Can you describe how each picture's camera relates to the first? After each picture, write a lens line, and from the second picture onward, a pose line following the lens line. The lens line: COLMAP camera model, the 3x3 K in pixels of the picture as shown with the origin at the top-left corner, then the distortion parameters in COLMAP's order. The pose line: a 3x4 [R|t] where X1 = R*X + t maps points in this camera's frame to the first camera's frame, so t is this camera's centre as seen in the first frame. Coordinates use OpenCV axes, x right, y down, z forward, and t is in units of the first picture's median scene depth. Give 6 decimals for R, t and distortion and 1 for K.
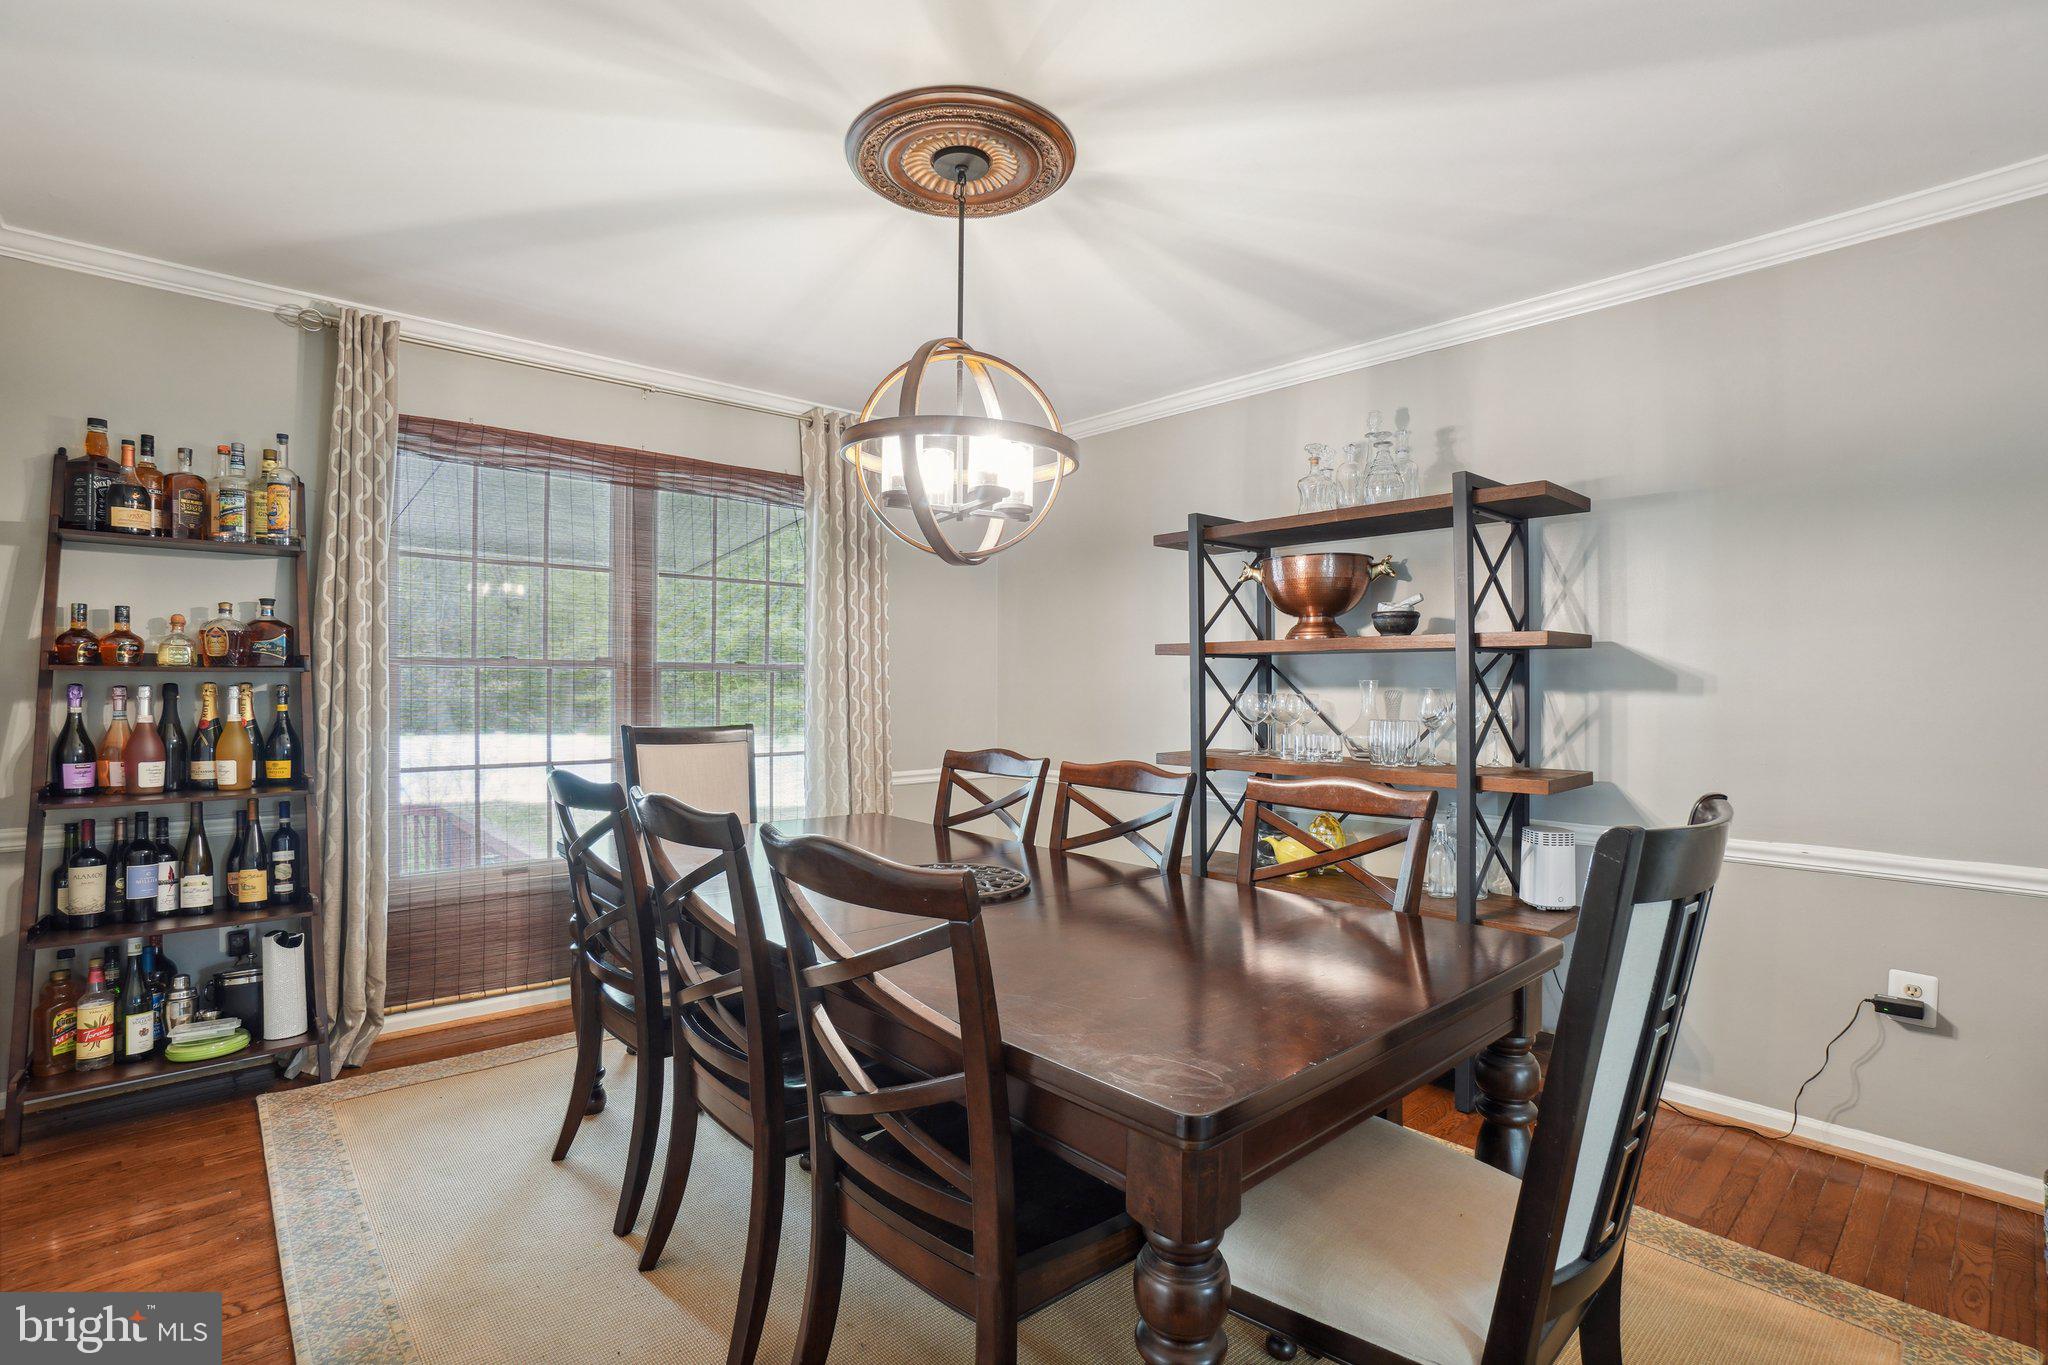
lens RADIAL K [[936.6, 0, 1024.0], [0, 936.6, 682.5], [0, 0, 1]] dist [-0.019641, 0.000775]
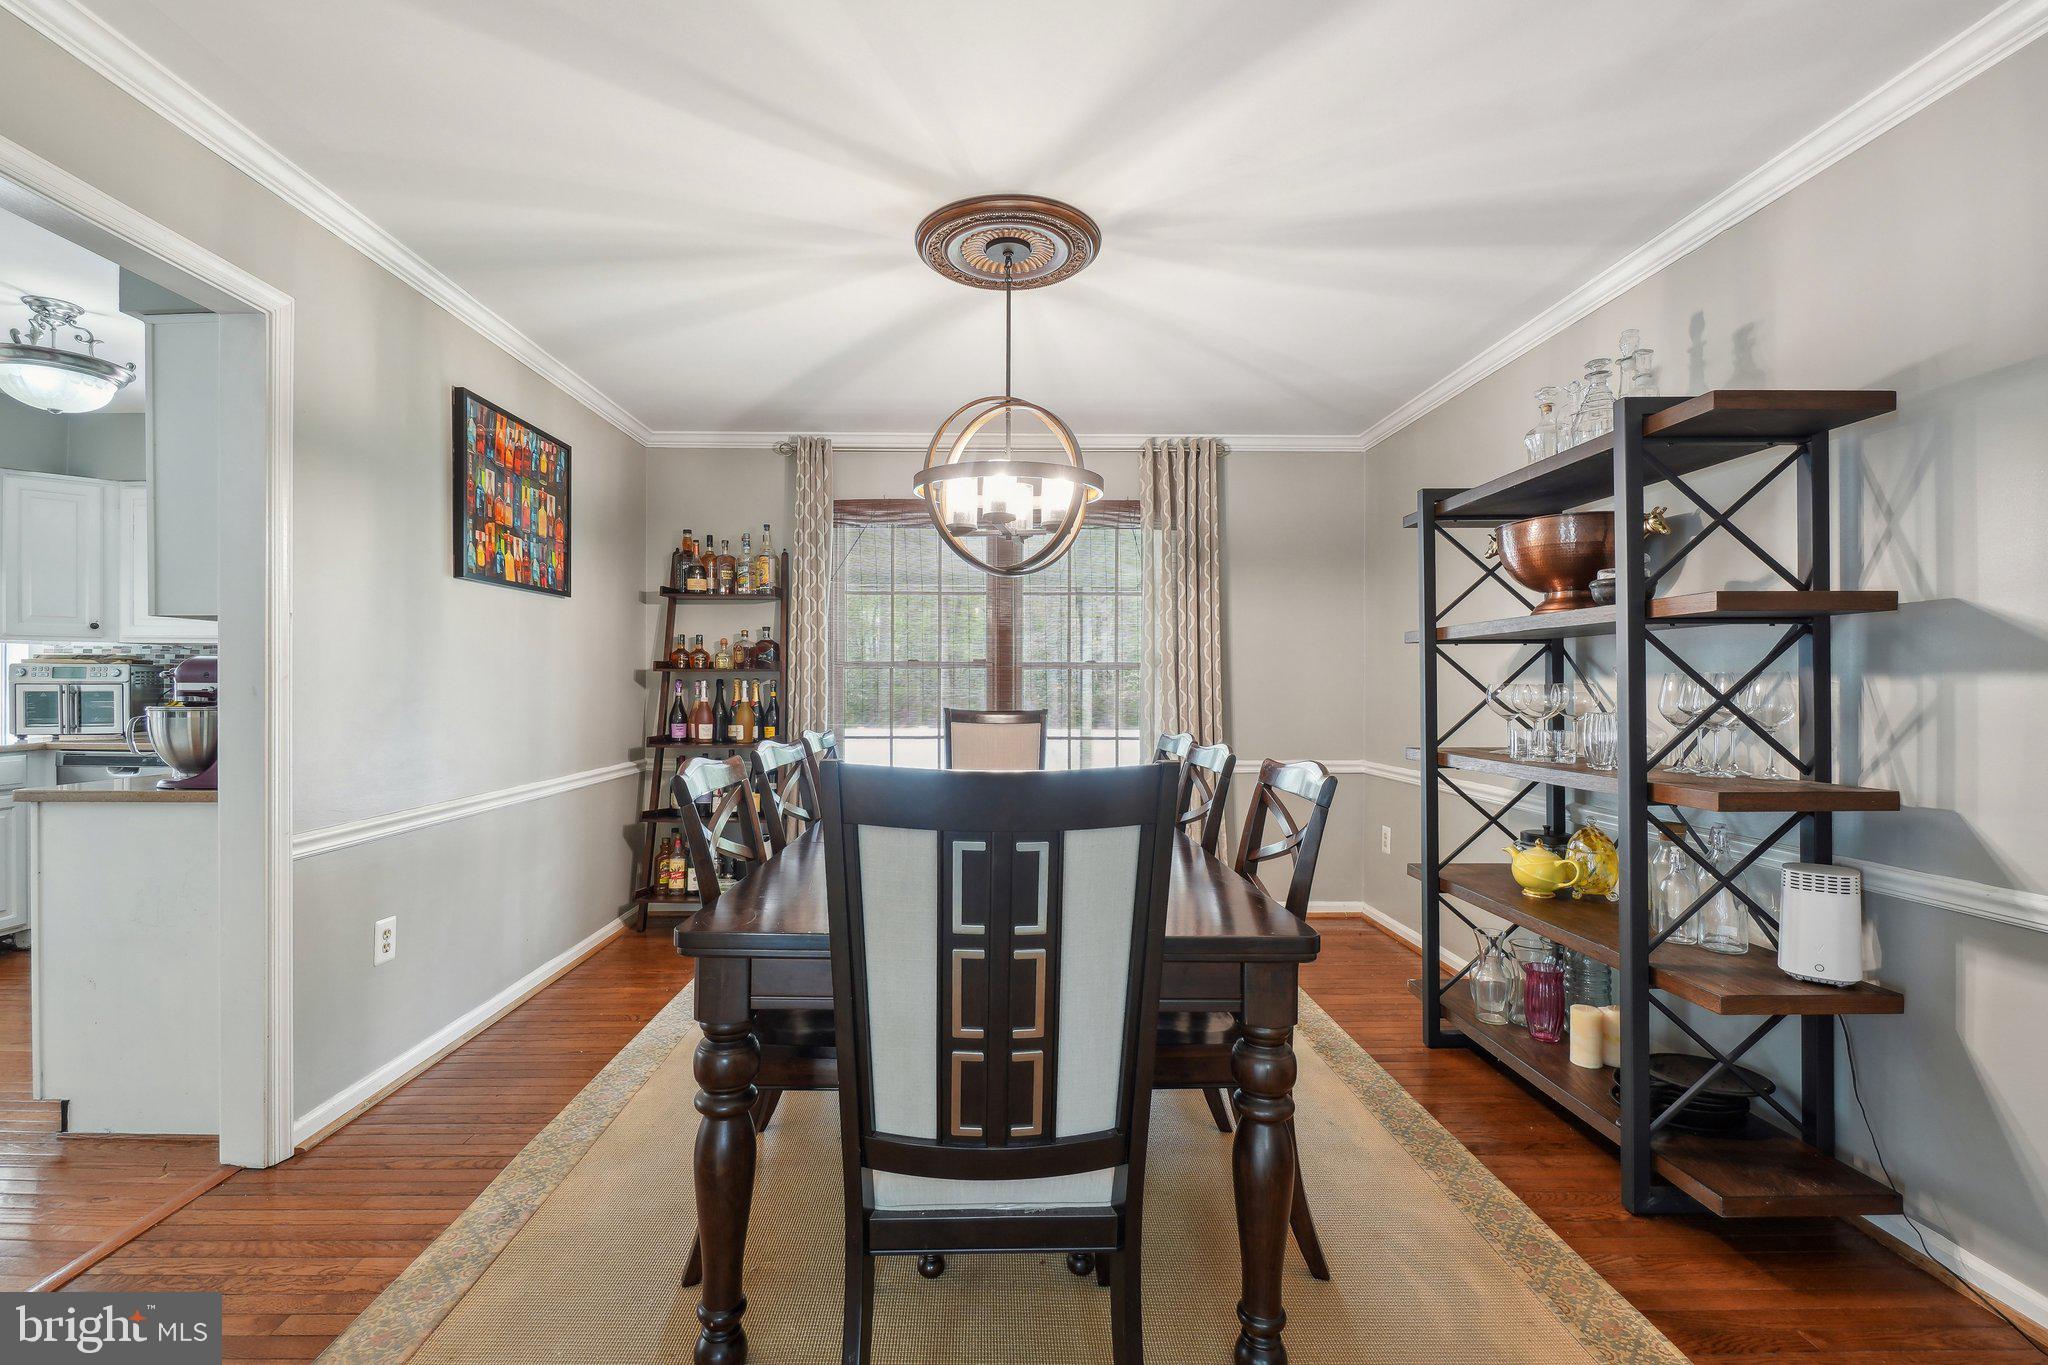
lens RADIAL K [[905.6, 0, 1024.0], [0, 905.6, 682.5], [0, 0, 1]] dist [-0.000206, 0.000215]
pose [[0.763039, -0.006491, -0.646320, 0.543432], [0.002065, 0.999969, -0.007604, 0.019578], [0.646349, 0.004467, 0.763029, 0.078565]]
